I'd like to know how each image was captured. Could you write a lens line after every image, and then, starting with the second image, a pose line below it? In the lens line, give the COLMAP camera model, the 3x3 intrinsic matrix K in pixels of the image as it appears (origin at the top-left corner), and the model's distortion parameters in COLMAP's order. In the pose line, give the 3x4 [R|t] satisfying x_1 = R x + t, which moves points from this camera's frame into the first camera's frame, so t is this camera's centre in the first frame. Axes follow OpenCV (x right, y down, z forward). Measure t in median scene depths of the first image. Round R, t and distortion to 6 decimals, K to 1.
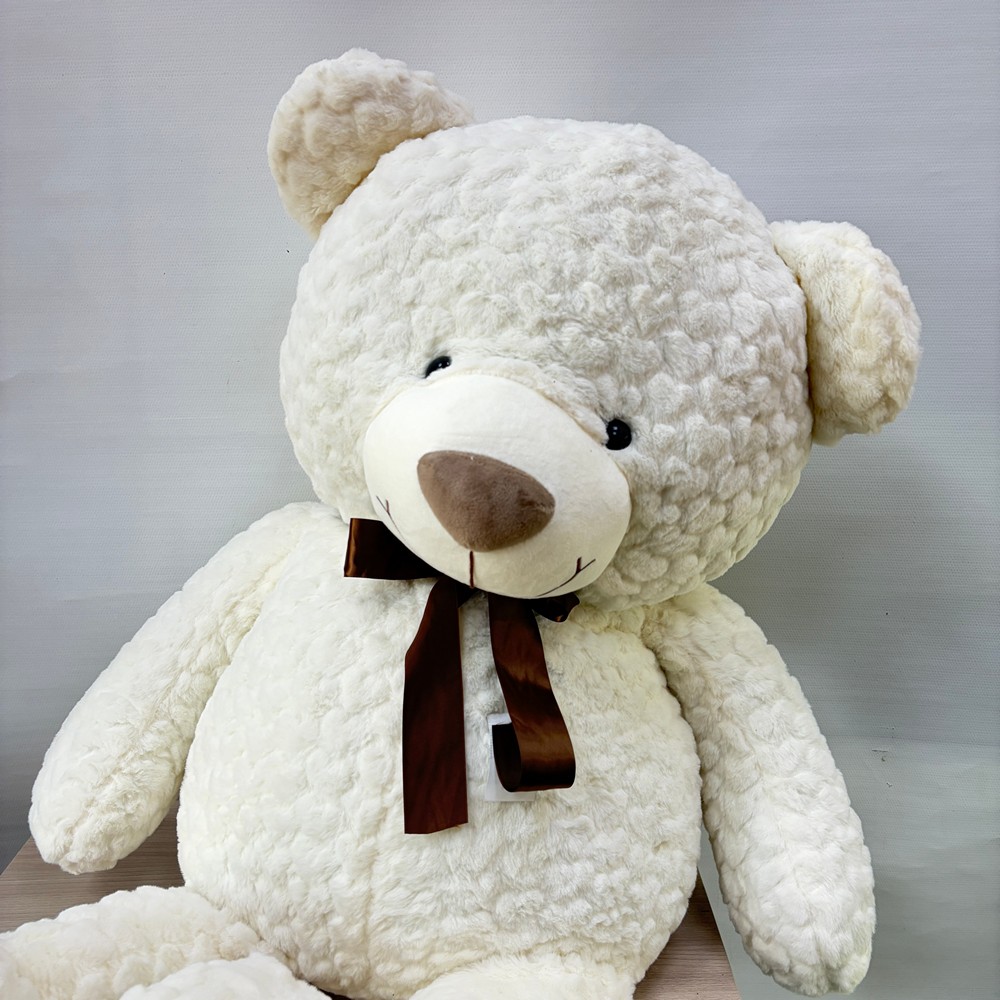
lens RADIAL K [[1060.8, 0, 500.0], [0, 1060.8, 500.0], [0, 0, 1]] dist [0.201366, -0.740392]
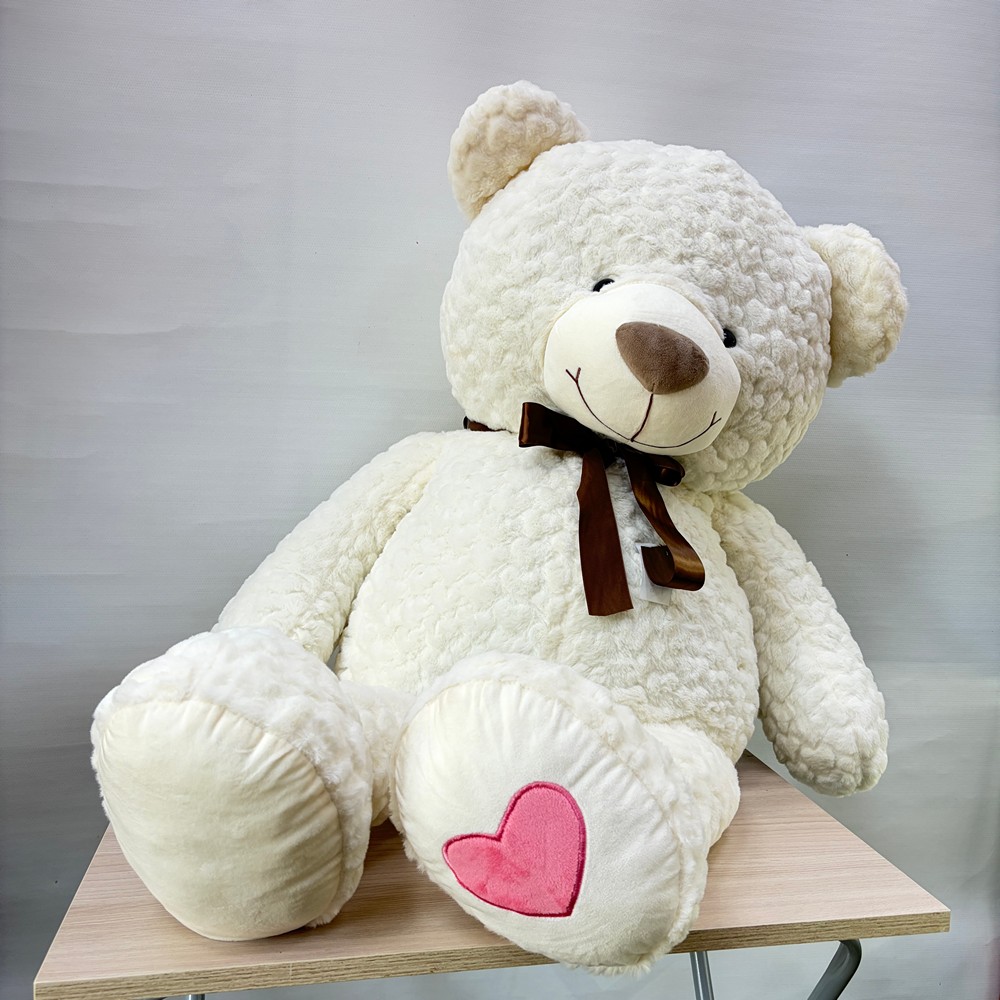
lens RADIAL K [[1077.3, 0, 522.2], [0, 1077.3, 494.8], [0, 0, 1]] dist [0.230680, -0.962649]
pose [[0.977810, 0.031248, 0.207148, -0.428575], [0.006225, 0.984042, -0.177827, 0.379540], [-0.209399, 0.175171, 0.962012, -0.287017]]
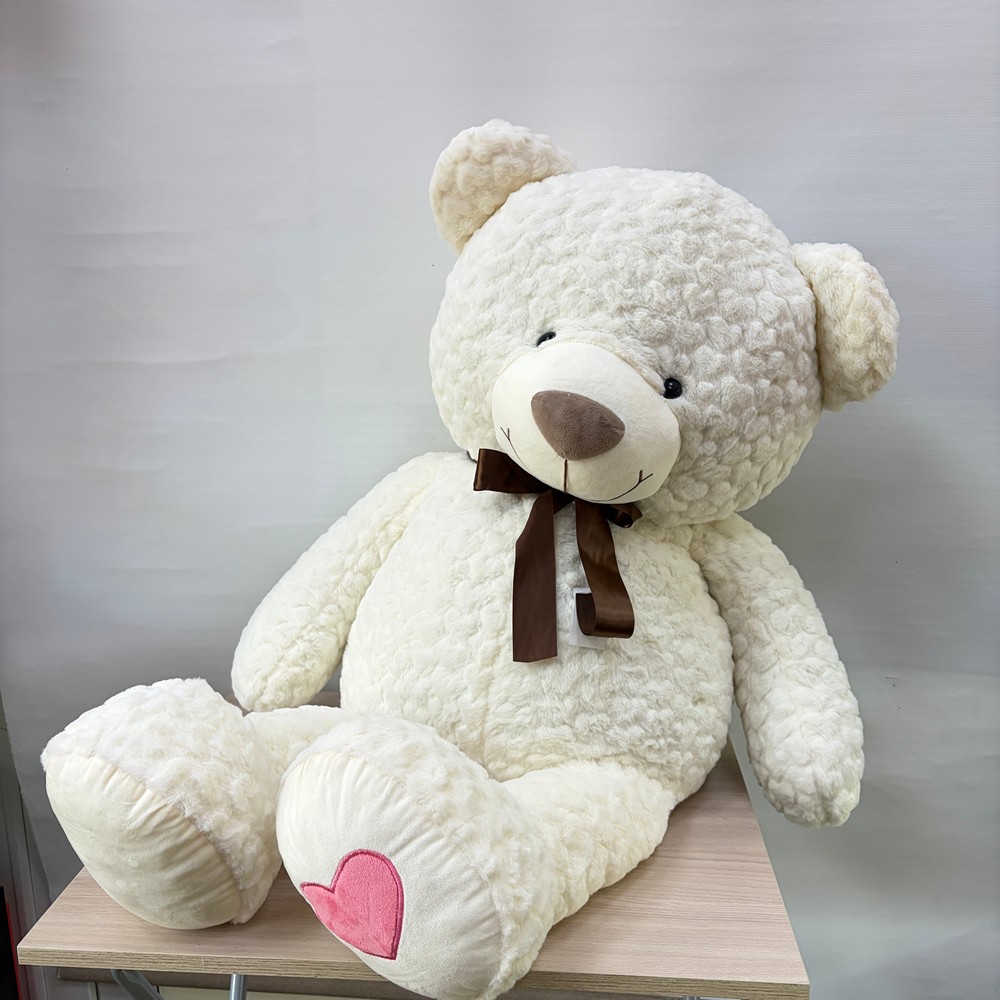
lens RADIAL K [[1089.5, 0, 487.2], [0, 1089.5, 503.1], [0, 0, 1]] dist [0.212347, -0.822127]
pose [[0.995686, 0.031035, -0.087441, -0.001667], [-0.034608, 0.998614, -0.039643, 0.149266], [0.086090, 0.042498, 0.995381, -0.443628]]
